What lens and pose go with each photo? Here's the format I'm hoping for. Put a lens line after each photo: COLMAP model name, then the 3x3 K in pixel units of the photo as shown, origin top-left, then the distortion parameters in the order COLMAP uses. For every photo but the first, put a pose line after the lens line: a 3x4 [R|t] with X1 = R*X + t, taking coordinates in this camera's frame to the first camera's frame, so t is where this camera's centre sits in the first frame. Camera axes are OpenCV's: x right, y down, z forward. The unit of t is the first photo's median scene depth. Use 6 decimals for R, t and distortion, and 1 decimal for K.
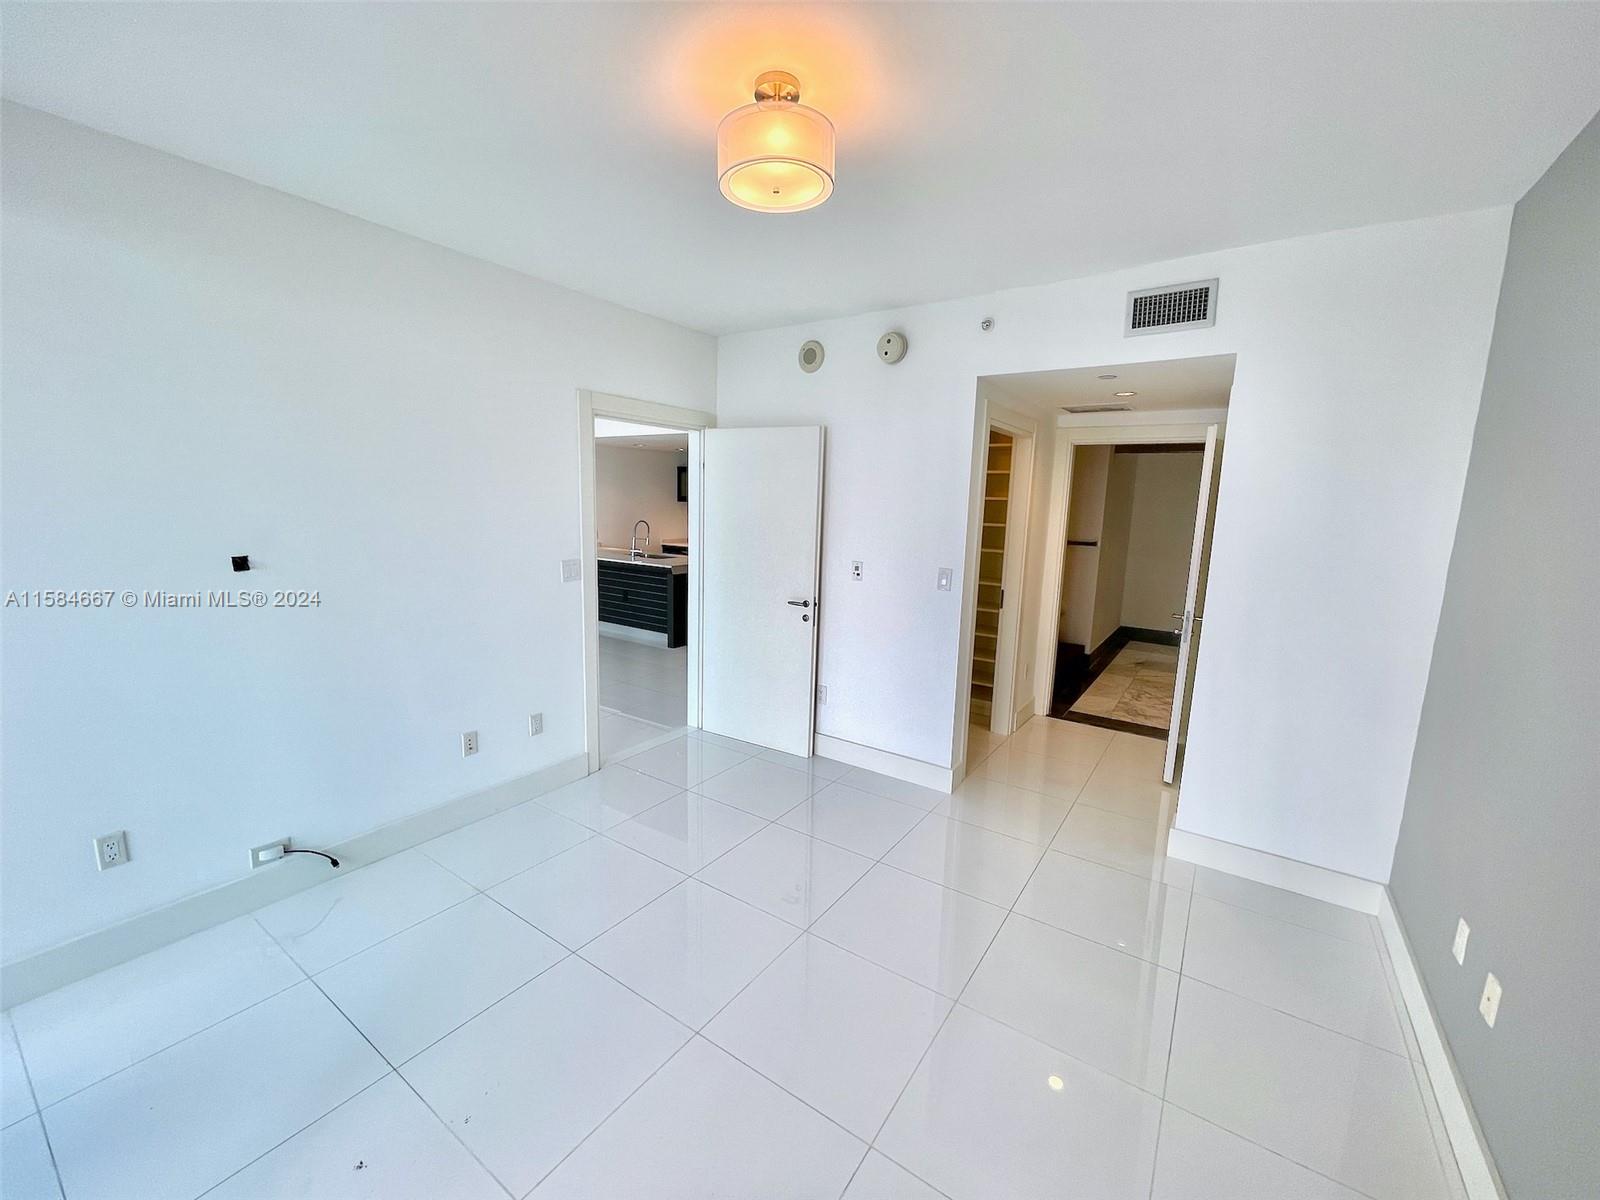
lens RADIAL K [[653.0, 0, 791.5], [0, 653.0, 601.1], [0, 0, 1]] dist [0.010430, -0.005271]
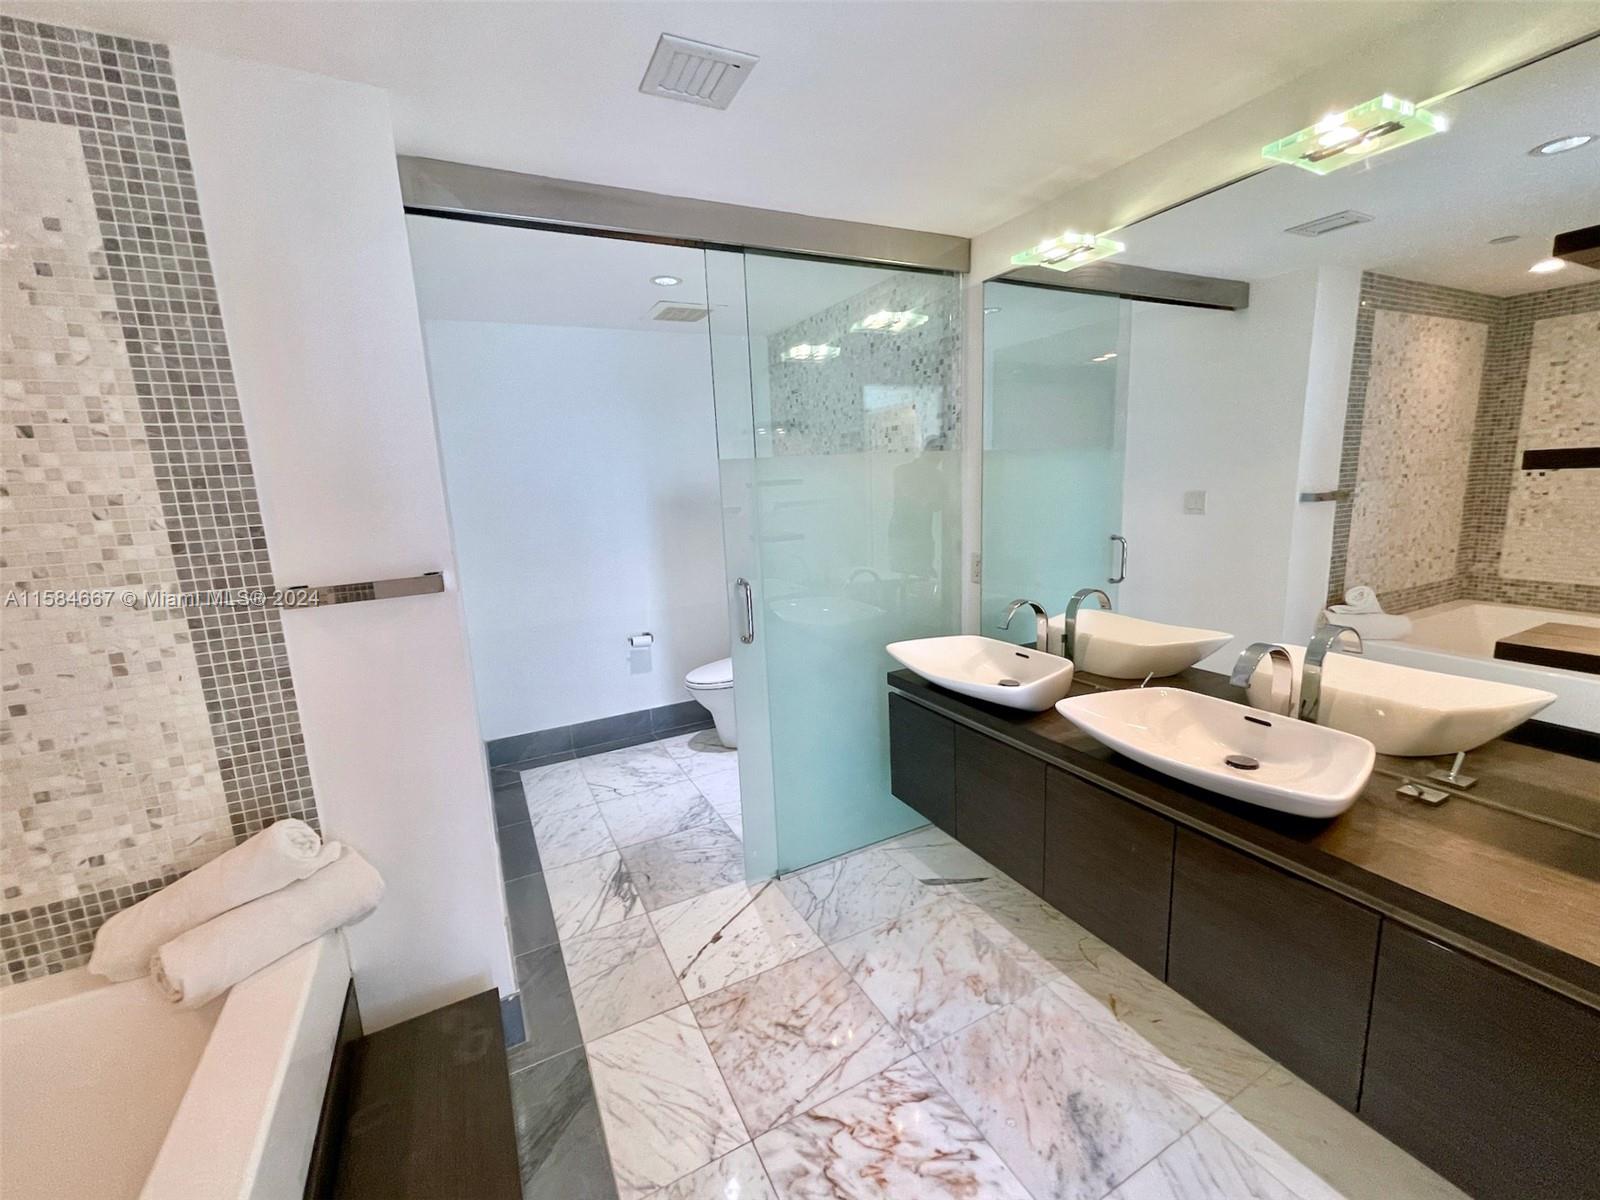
lens RADIAL K [[653.0, 0, 791.5], [0, 653.0, 601.1], [0, 0, 1]] dist [0.010430, -0.005271]
pose [[0.471230, -0.231762, 0.851016, 0.376158], [0.208863, 0.966738, 0.147624, -0.104549], [-0.856924, 0.108181, 0.503963, 0.888850]]
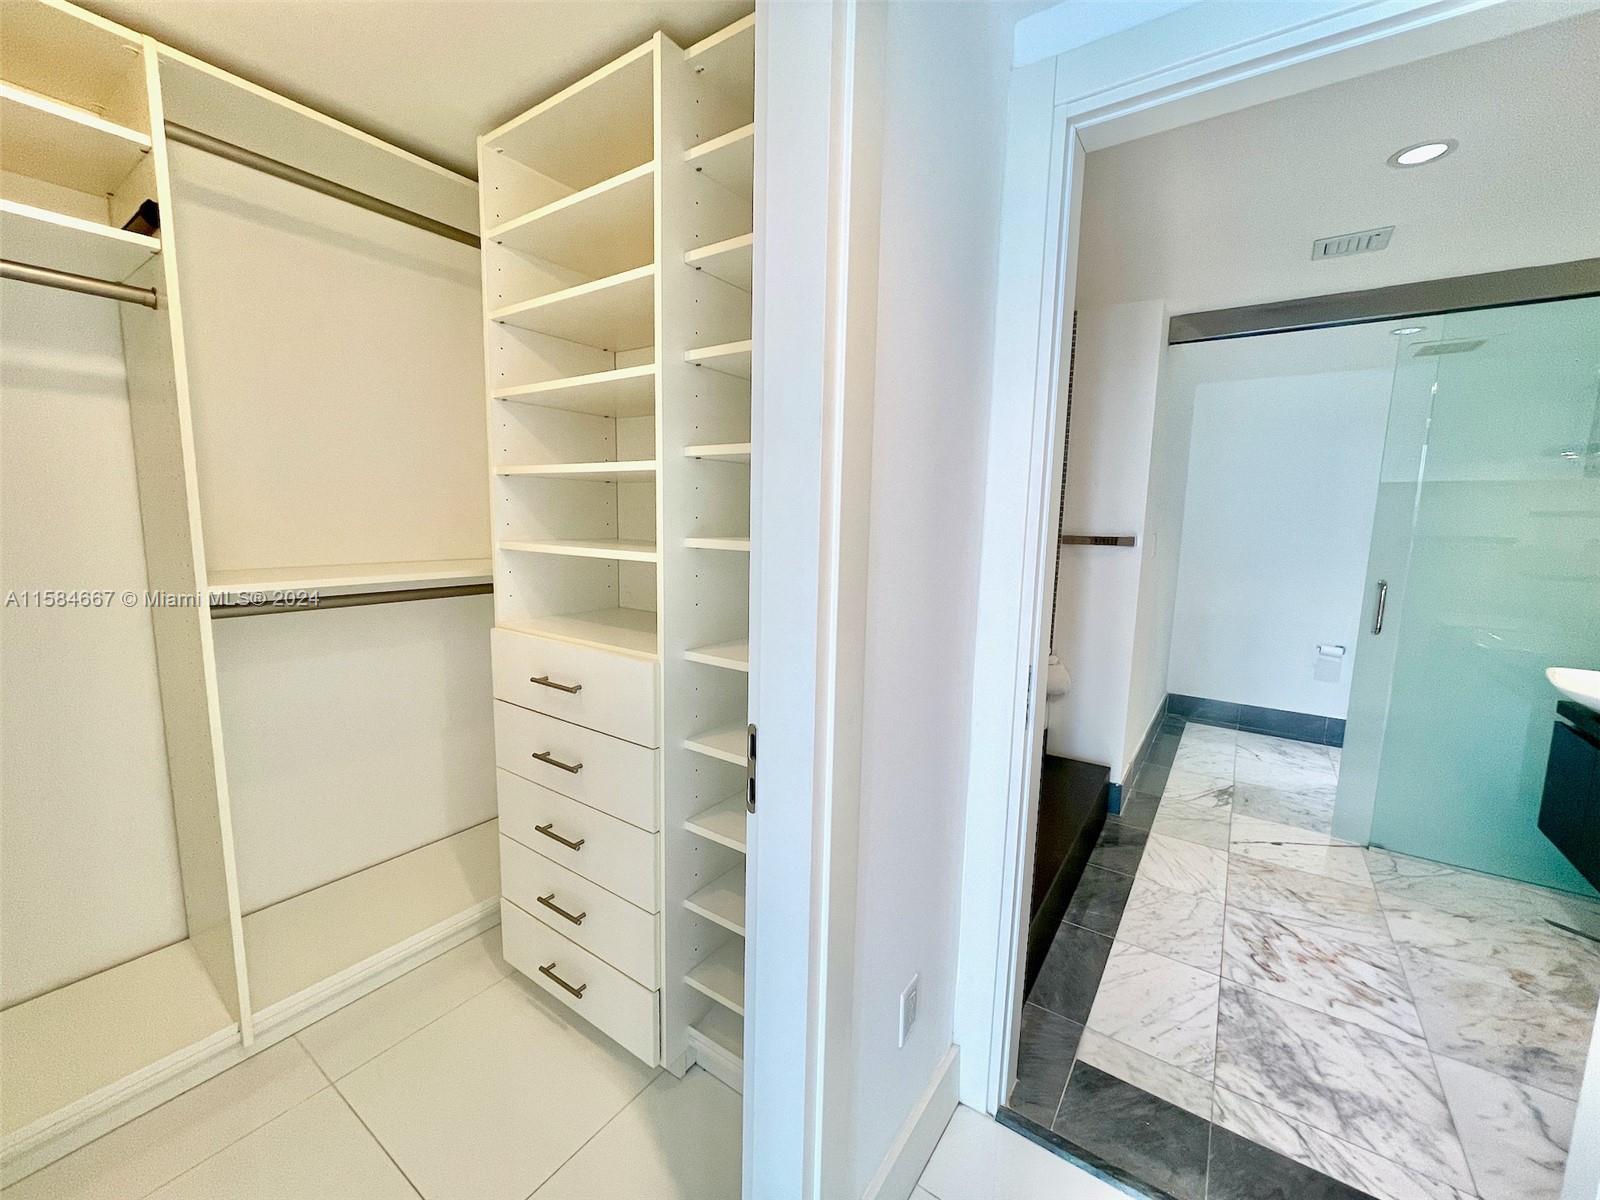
lens RADIAL K [[653.0, 0, 791.5], [0, 653.0, 601.1], [0, 0, 1]] dist [0.010430, -0.005271]
pose [[0.999519, -0.027814, -0.013725, 0.277496], [0.027275, 0.998904, -0.038048, -0.045088], [0.014768, 0.037656, 0.999182, 0.630625]]
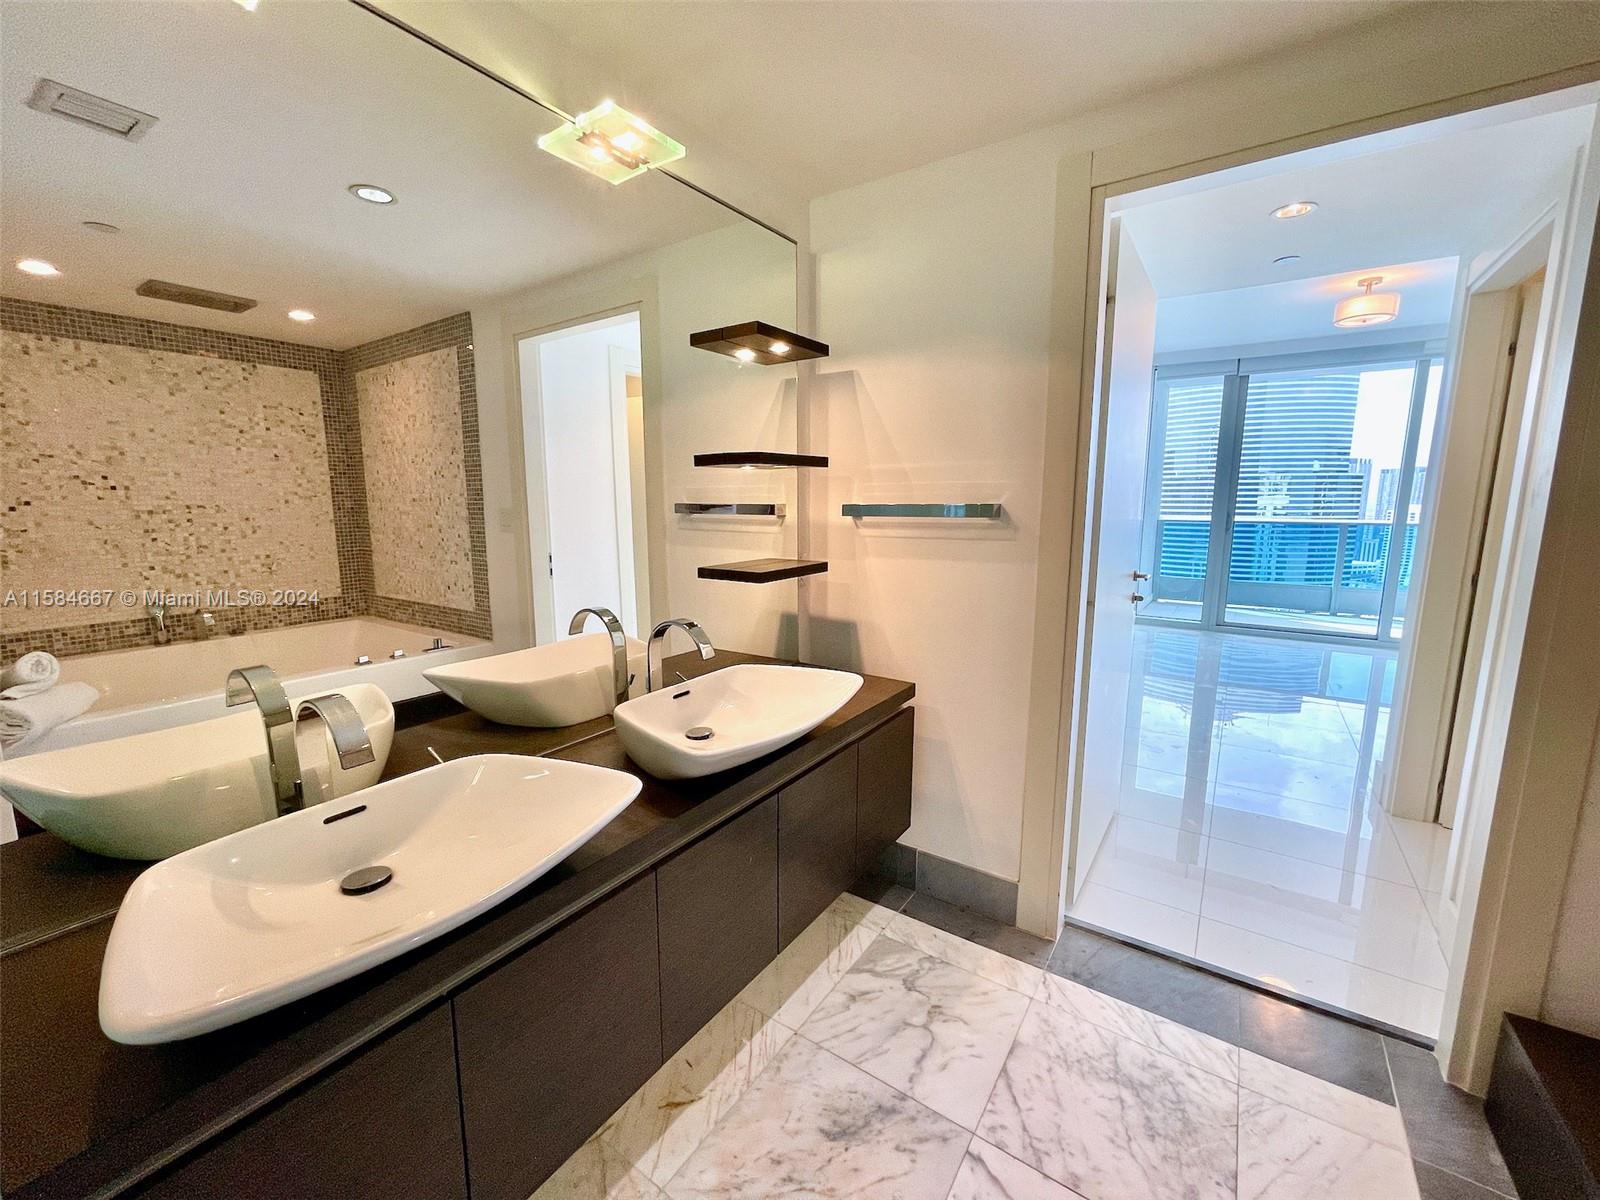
lens RADIAL K [[653.0, 0, 791.5], [0, 653.0, 601.1], [0, 0, 1]] dist [0.010430, -0.005271]
pose [[-0.999056, -0.043363, -0.002714, 0.643308], [-0.042035, 0.948873, 0.312847, -0.104558], [-0.010991, 0.312666, -0.949800, 1.121706]]
